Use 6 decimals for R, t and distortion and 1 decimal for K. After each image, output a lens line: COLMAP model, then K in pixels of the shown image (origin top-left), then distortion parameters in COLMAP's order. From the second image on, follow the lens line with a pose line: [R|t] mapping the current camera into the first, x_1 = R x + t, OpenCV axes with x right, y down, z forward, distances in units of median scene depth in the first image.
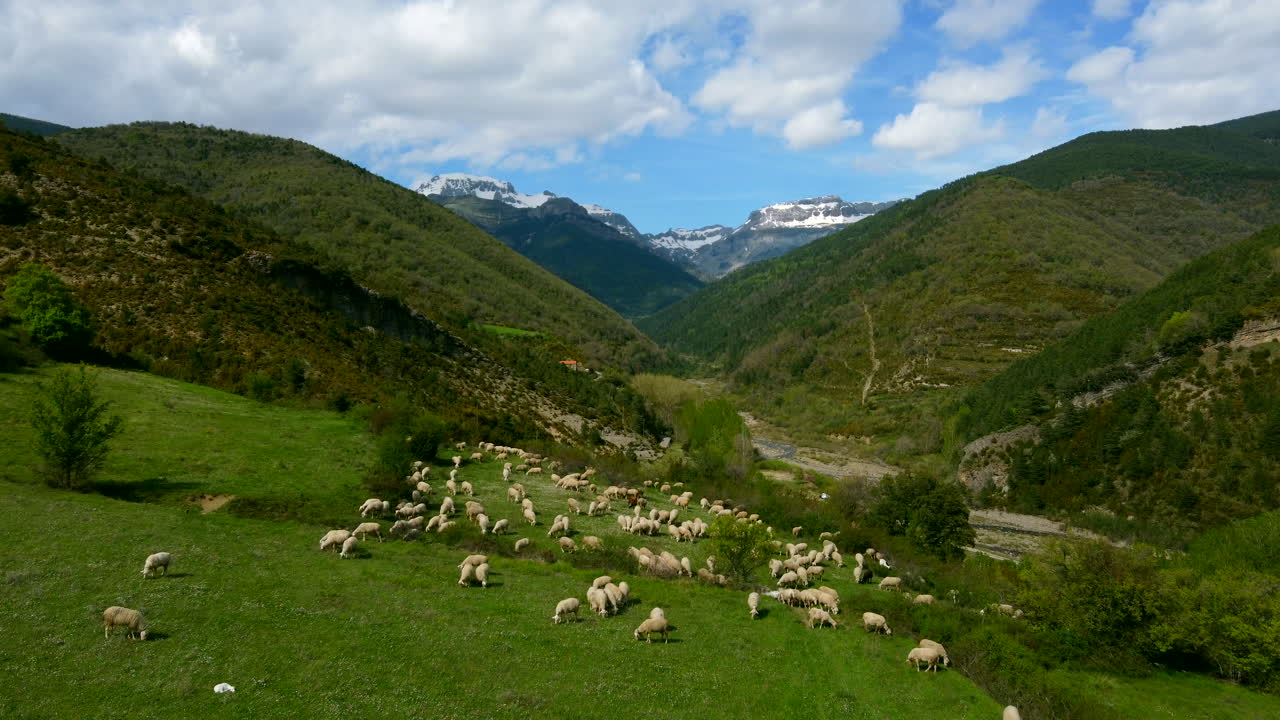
lens RADIAL K [[831.6, 0, 640.0], [0, 831.6, 360.0], [0, 0, 1]] dist [-0.042073, 0.051561]
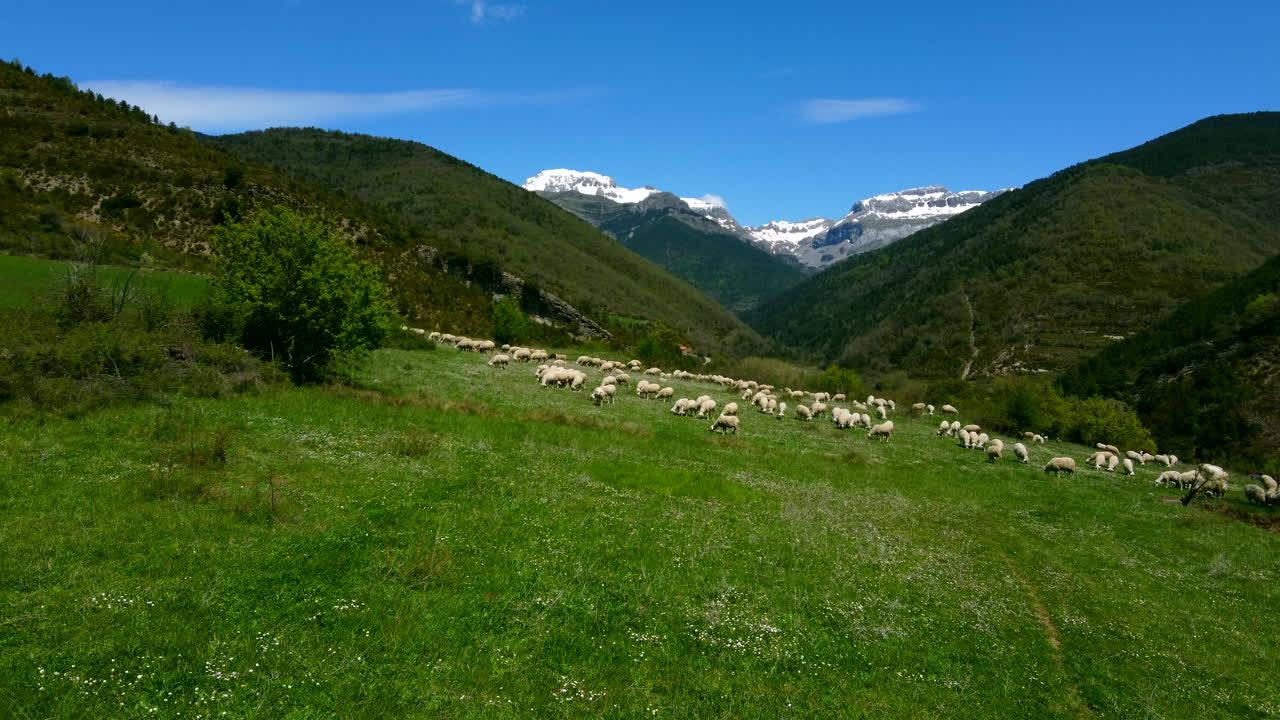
lens RADIAL K [[932.5, 0, 640.0], [0, 932.5, 360.0], [0, 0, 1]] dist [-0.028808, 0.037305]
pose [[0.995247, 0.001818, -0.097367, -0.014325], [-0.002706, 0.999956, -0.008980, 0.023377], [0.097346, 0.009201, 0.995208, -0.158397]]
